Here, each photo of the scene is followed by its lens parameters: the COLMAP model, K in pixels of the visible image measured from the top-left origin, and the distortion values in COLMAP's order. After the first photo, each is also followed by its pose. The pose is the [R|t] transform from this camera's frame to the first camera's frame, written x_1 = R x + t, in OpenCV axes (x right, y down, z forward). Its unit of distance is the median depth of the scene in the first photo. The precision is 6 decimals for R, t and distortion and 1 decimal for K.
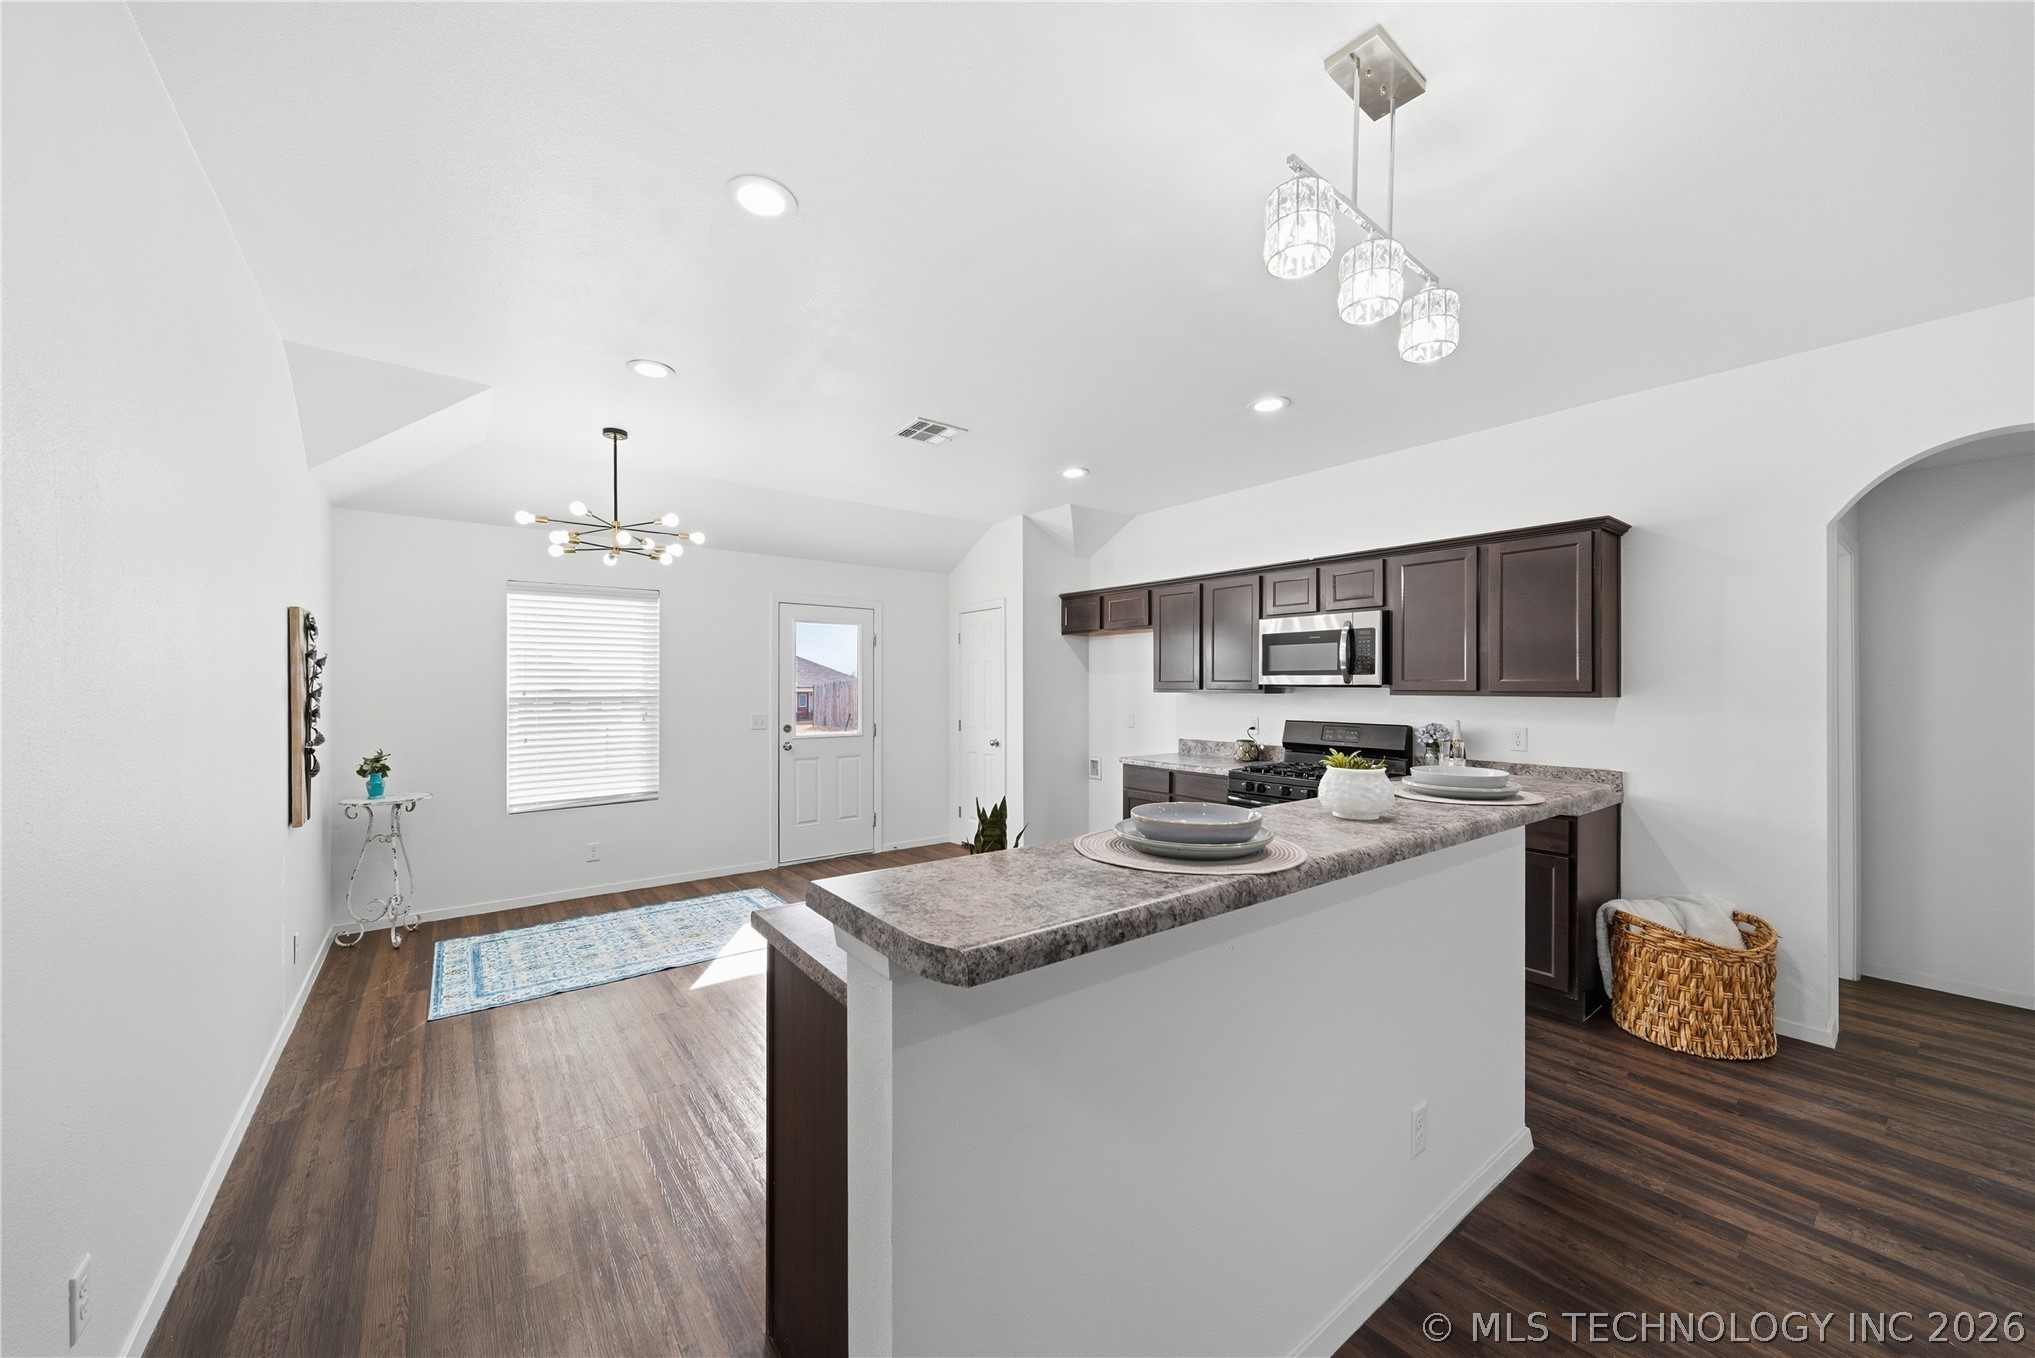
lens RADIAL K [[733.3, 0, 1017.5], [0, 733.3, 679.0], [0, 0, 1]] dist [0.001061, -0.000007]
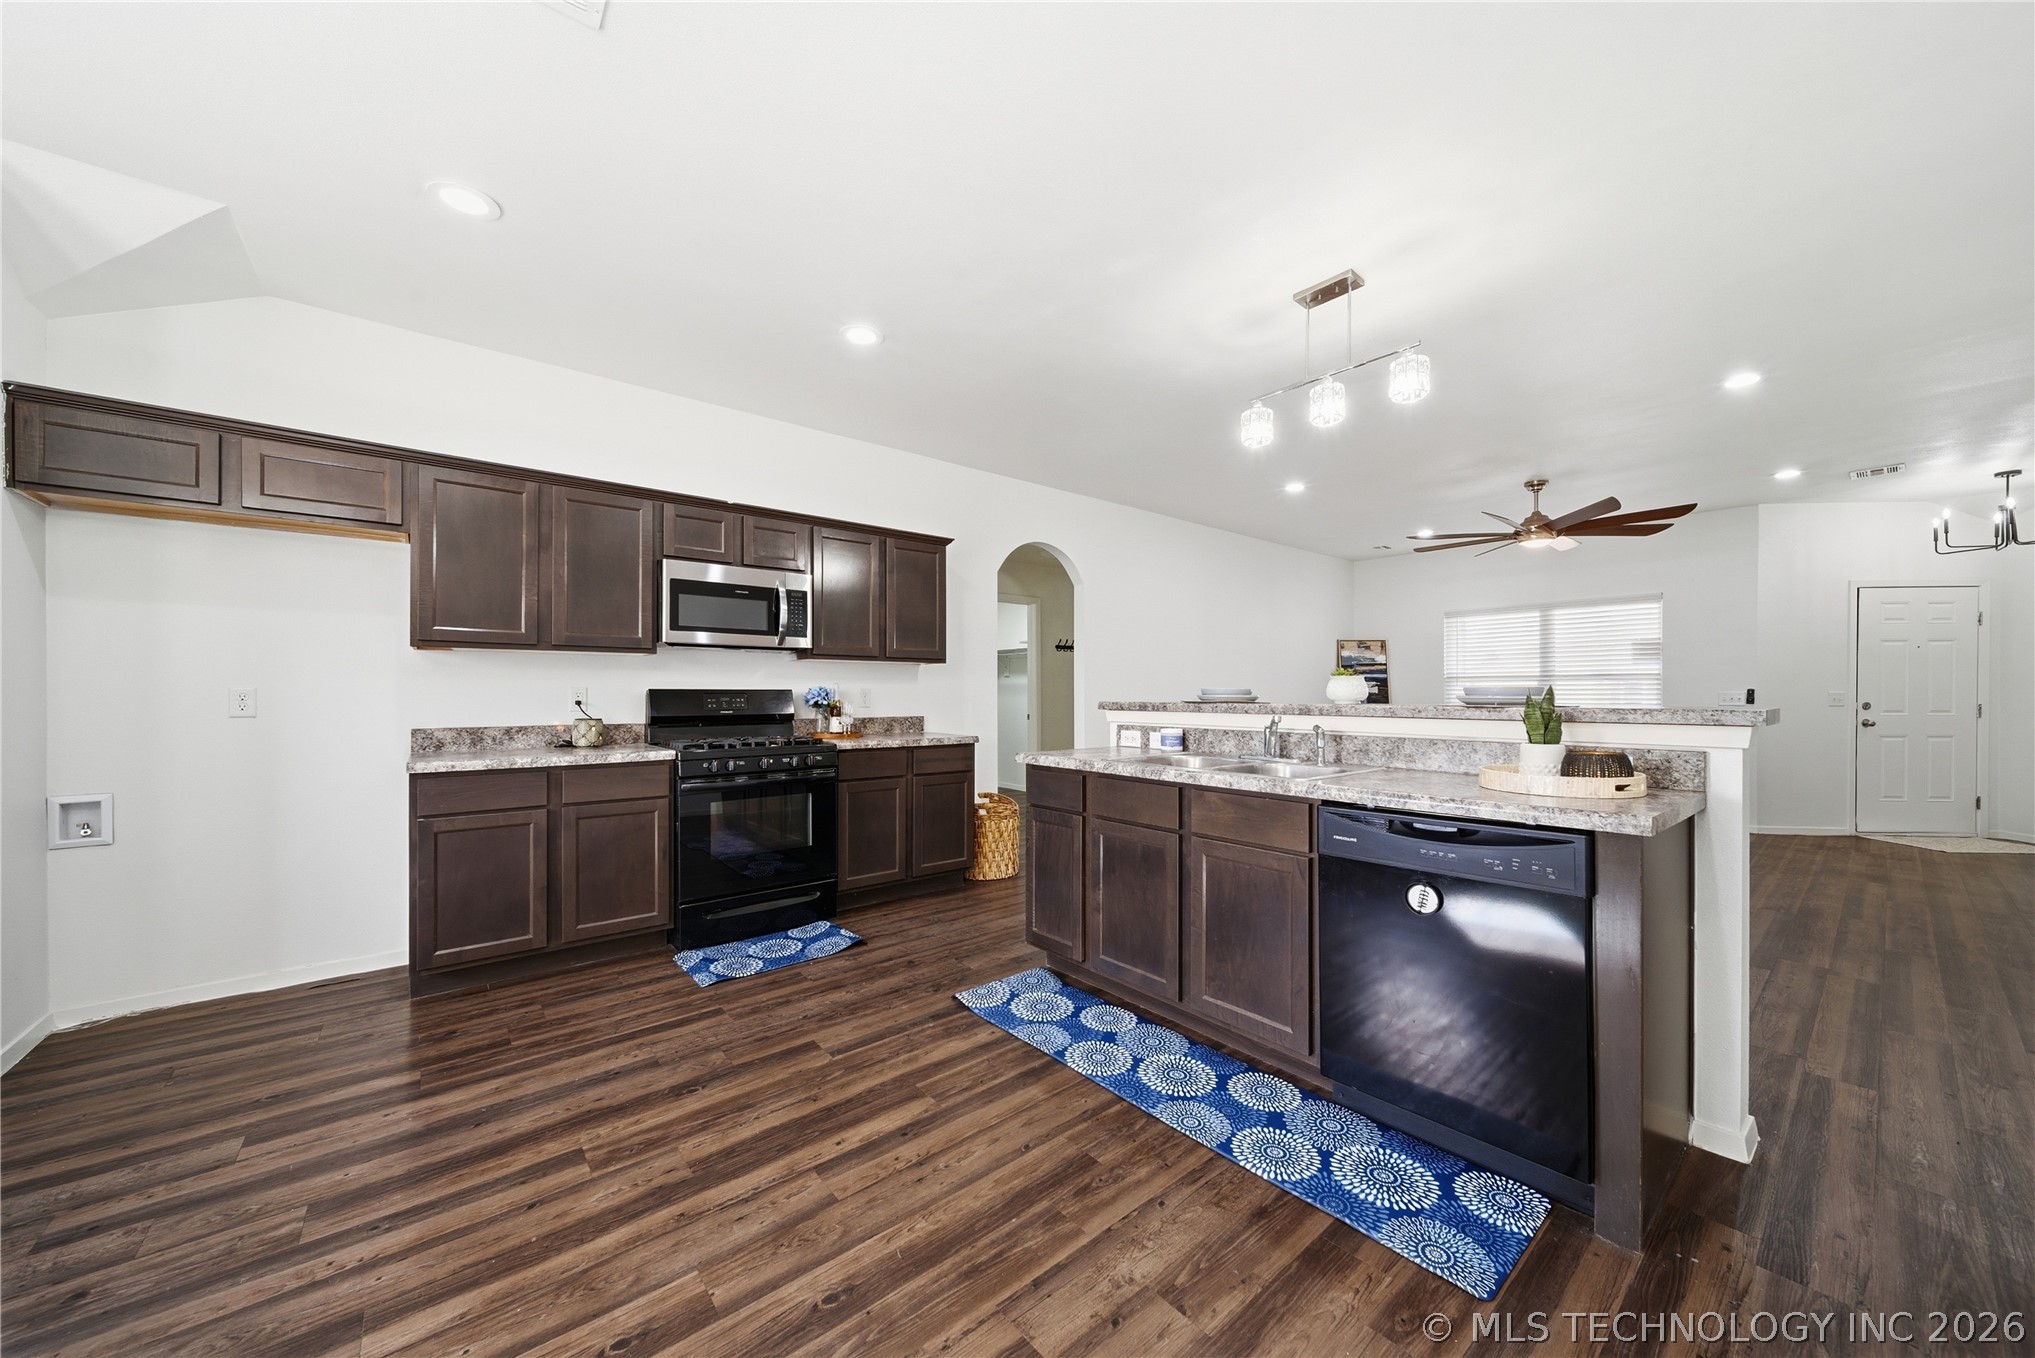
lens RADIAL K [[716.9, 0, 1015.7], [0, 716.9, 690.9], [0, 0, 1]] dist [-0.001003, -0.000791]
pose [[-0.028247, 0.001288, 0.999600, -0.484467], [-0.009197, 0.999957, -0.001548, 0.062737], [-0.999559, -0.009237, -0.028234, 0.709745]]
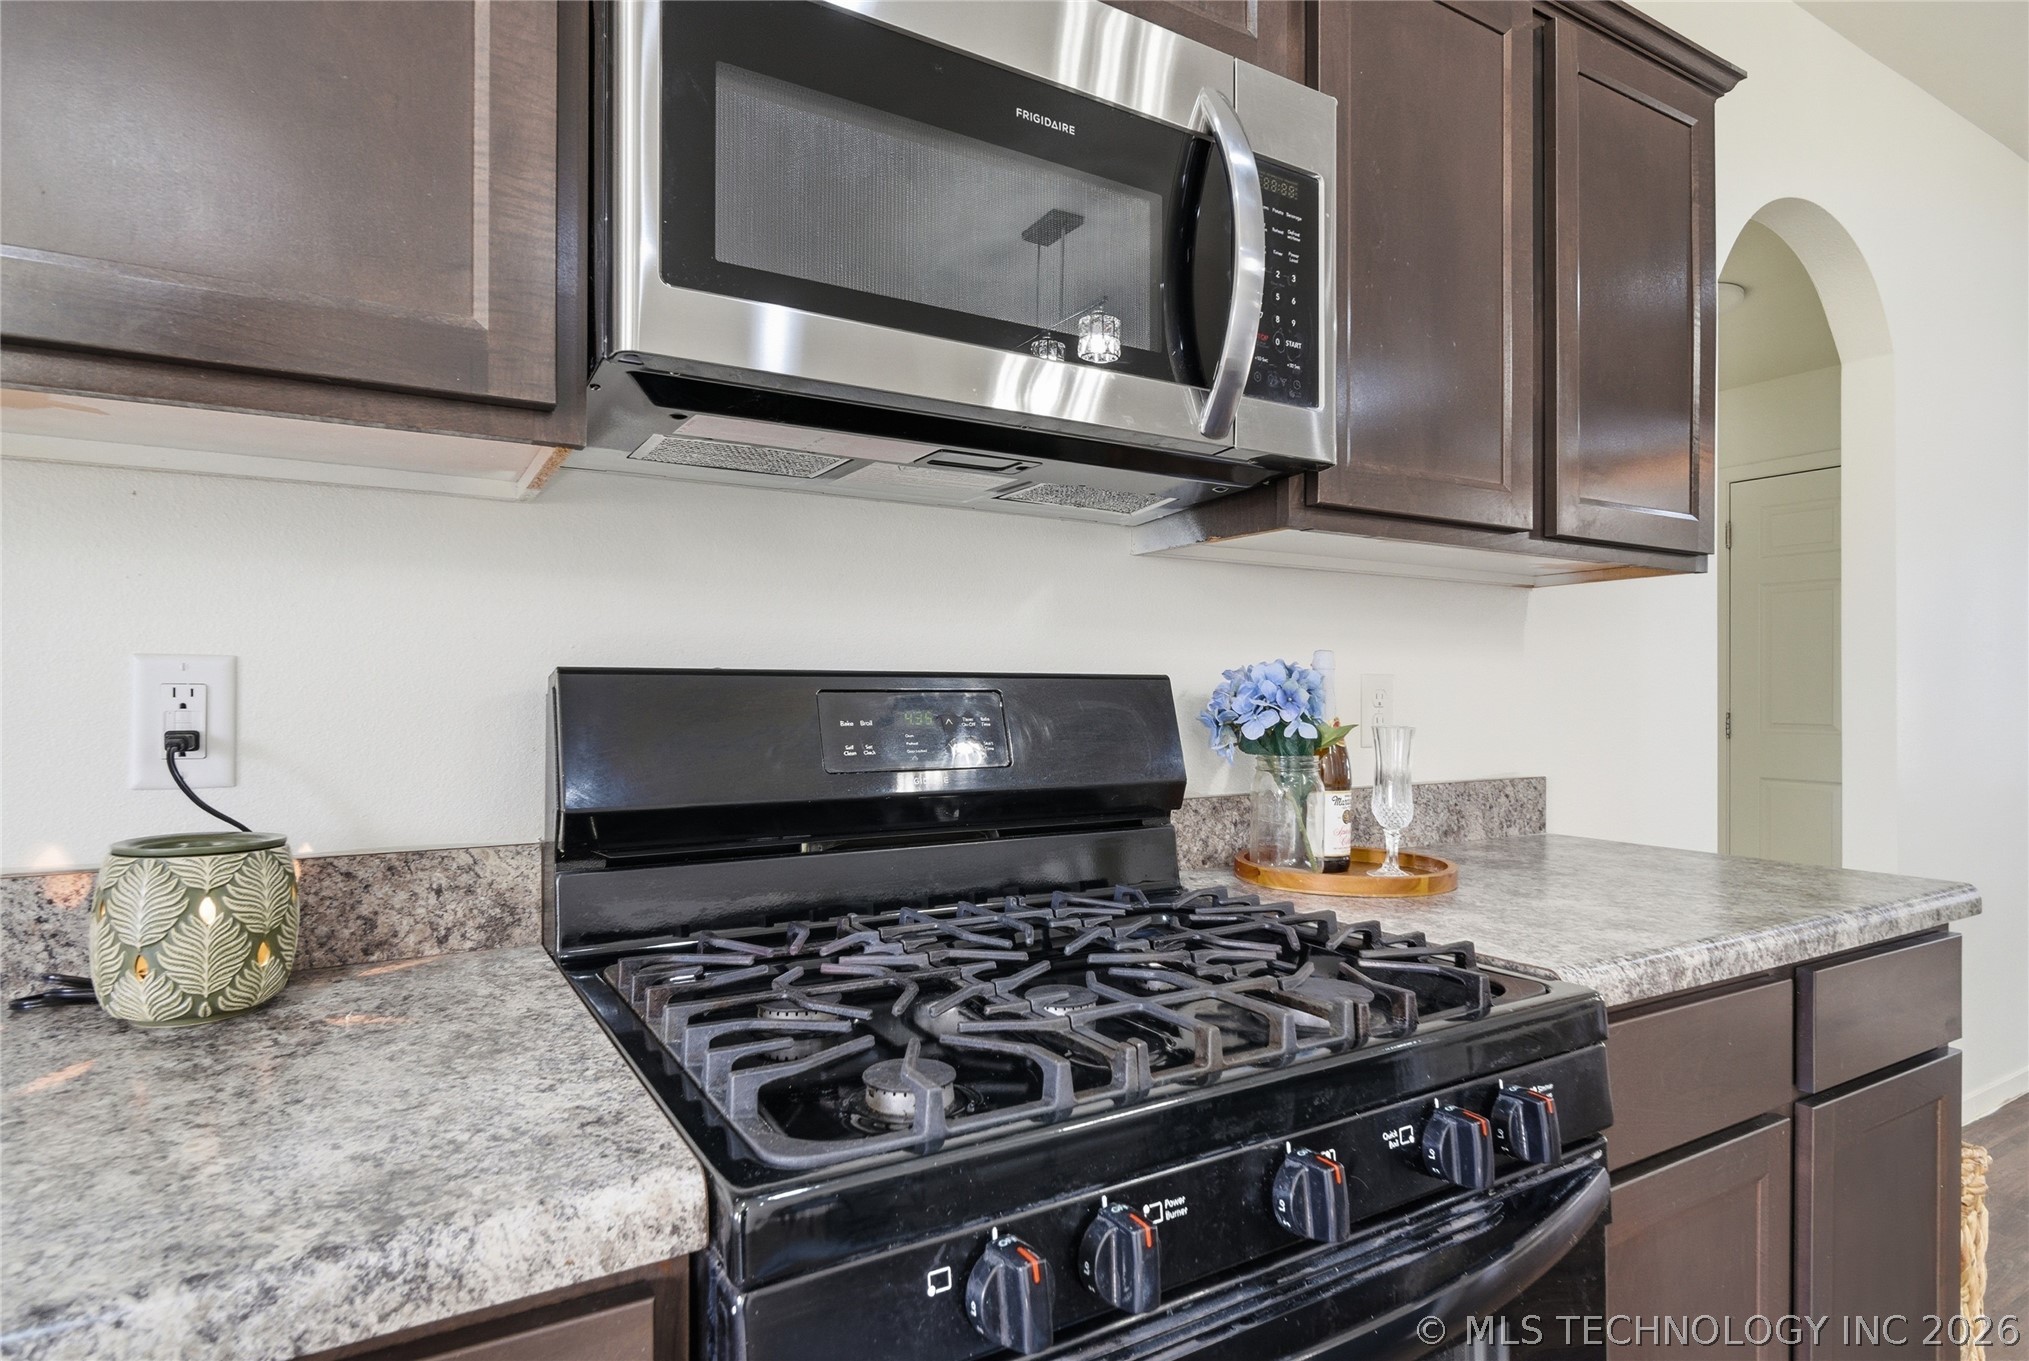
lens RADIAL K [[1091.3, 0, 1014.5], [0, 1091.3, 680.5], [0, 0, 1]] dist [0.000493, 0.000179]
pose [[0.113818, 0.006319, 0.993481, 0.178323], [-0.011938, 0.999916, -0.004992, 0.066689], [-0.993430, -0.011292, 0.113884, 1.005433]]
